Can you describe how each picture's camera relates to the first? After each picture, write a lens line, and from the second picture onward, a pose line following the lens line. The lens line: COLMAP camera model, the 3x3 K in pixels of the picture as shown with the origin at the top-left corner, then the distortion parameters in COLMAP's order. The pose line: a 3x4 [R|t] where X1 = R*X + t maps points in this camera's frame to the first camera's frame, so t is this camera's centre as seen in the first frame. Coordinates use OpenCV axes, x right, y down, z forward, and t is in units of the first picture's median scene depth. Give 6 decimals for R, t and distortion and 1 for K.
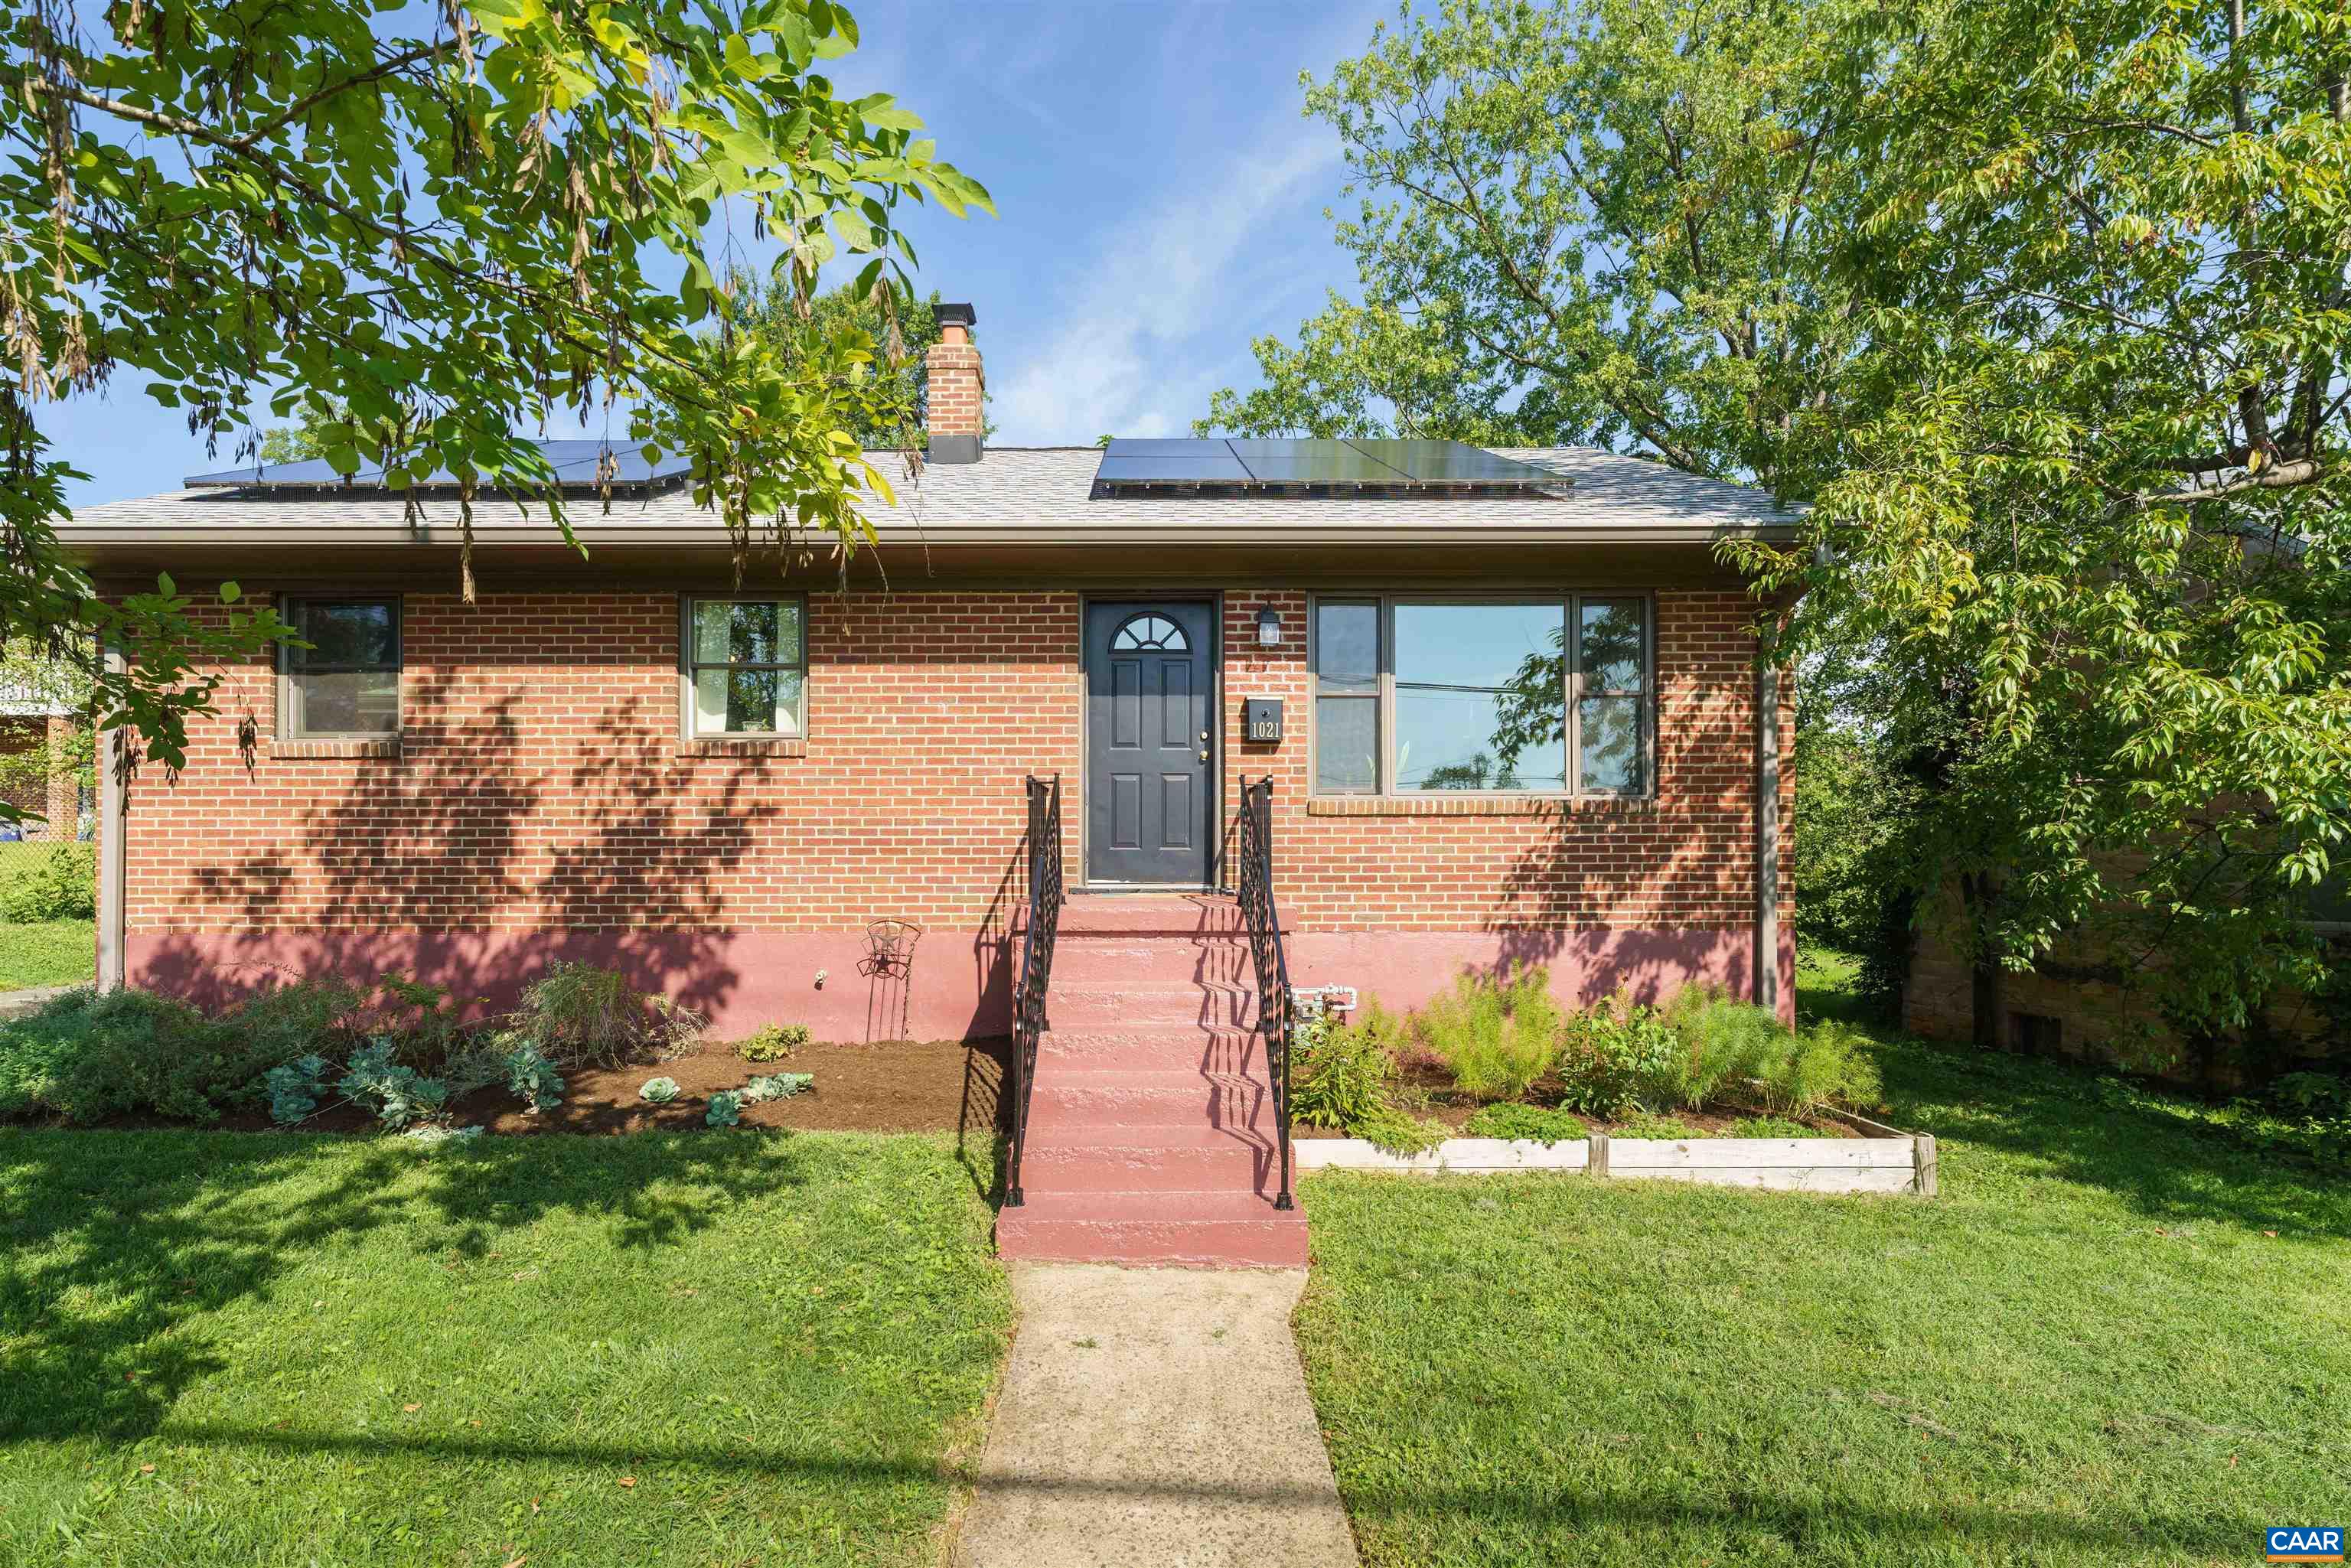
lens RADIAL K [[1071.4, 0, 1196.4], [0, 1071.4, 848.1], [0, 0, 1]] dist [-0.004942, 0.000106]
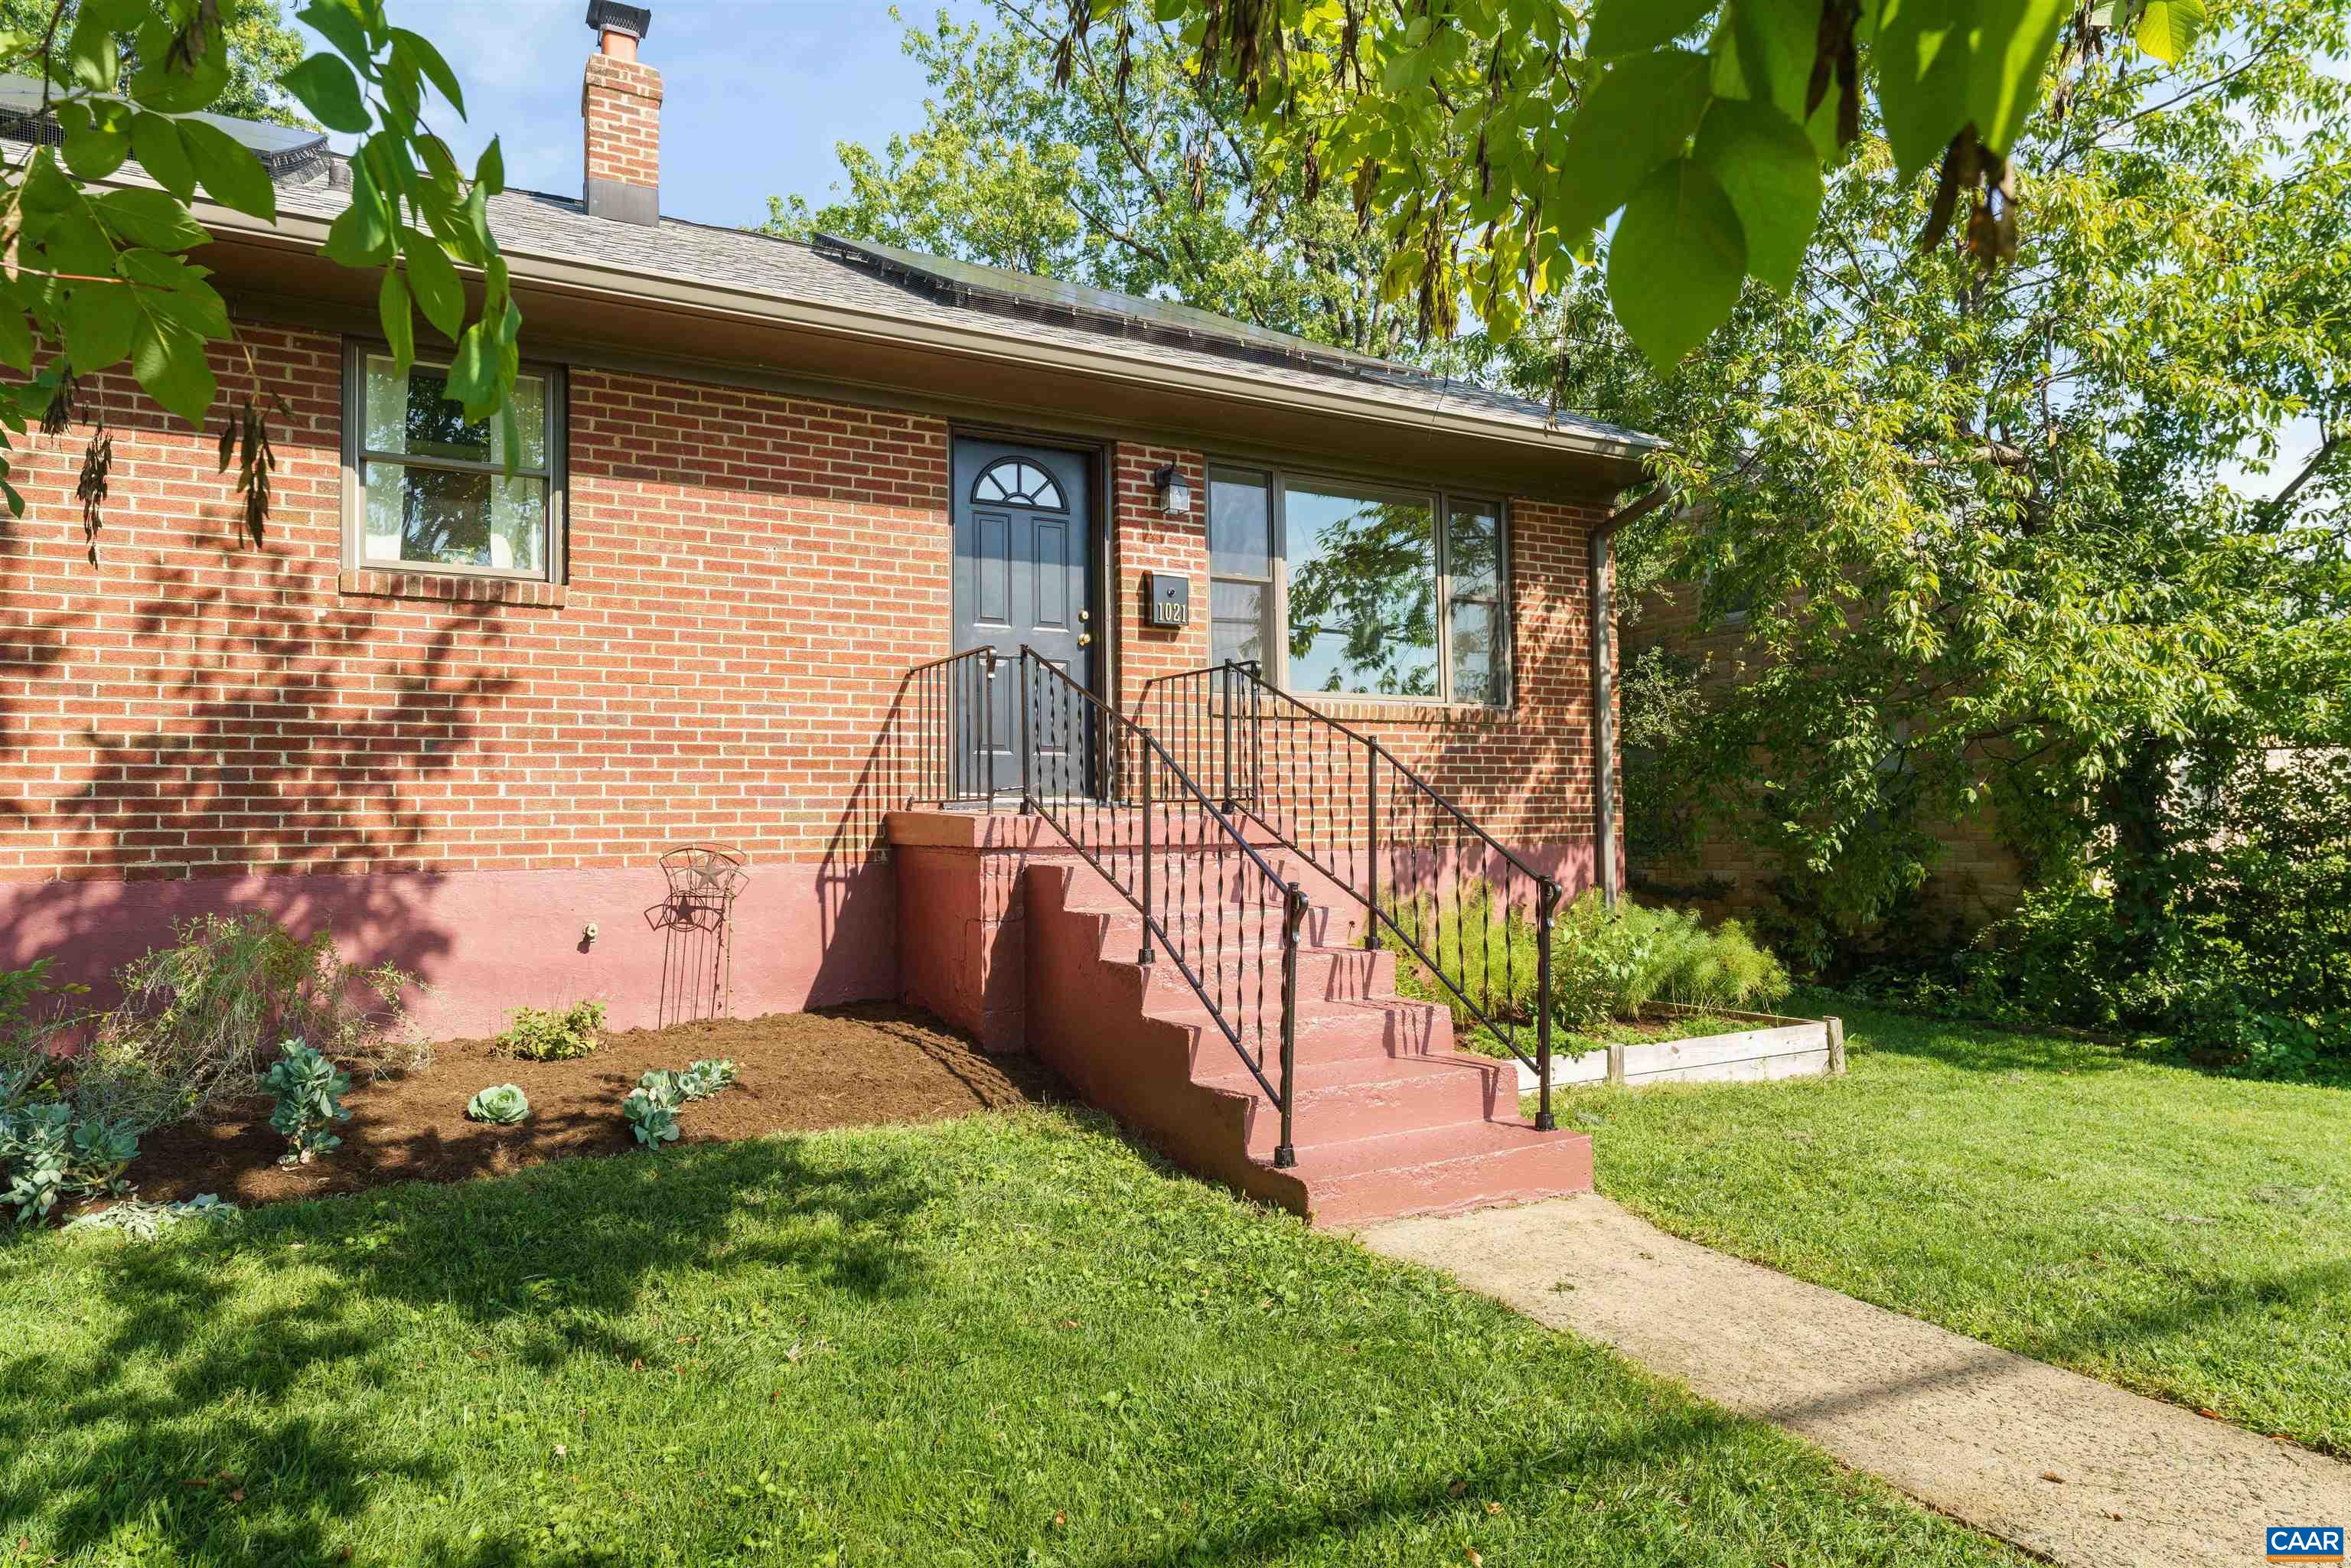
lens RADIAL K [[1302.3, 0, 1159.7], [0, 1302.3, 746.2], [0, 0, 1]] dist [-0.006147, 0.000537]
pose [[0.888047, 0.017903, 0.459405, -0.406477], [0.001041, 0.999161, -0.040950, 0.035674], [-0.459752, 0.036844, 0.887283, 0.103285]]
